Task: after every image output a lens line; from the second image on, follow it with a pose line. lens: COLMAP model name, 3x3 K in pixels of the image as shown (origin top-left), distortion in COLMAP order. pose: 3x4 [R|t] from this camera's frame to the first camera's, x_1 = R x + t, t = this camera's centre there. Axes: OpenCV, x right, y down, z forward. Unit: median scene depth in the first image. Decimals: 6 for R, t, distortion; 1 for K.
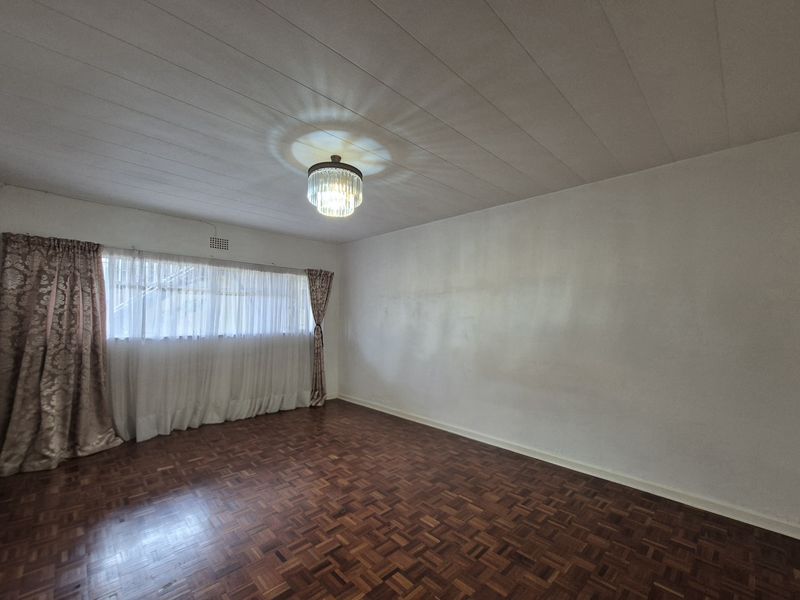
lens RADIAL K [[326.8, 0, 401.6], [0, 326.8, 305.0], [0, 0, 1]] dist [-0.004011, 0.000081]
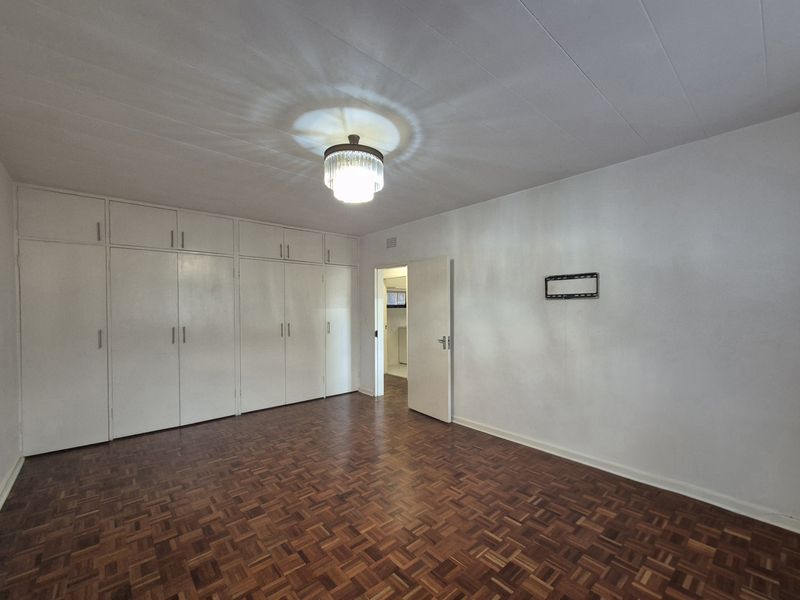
lens RADIAL K [[326.8, 0, 398.9], [0, 326.8, 304.0], [0, 0, 1]] dist [-0.004011, 0.000081]
pose [[-0.998186, 0.003107, 0.060132, -0.399759], [0.000623, 0.999147, -0.041291, 0.055100], [-0.060209, -0.041178, -0.997336, 1.987709]]
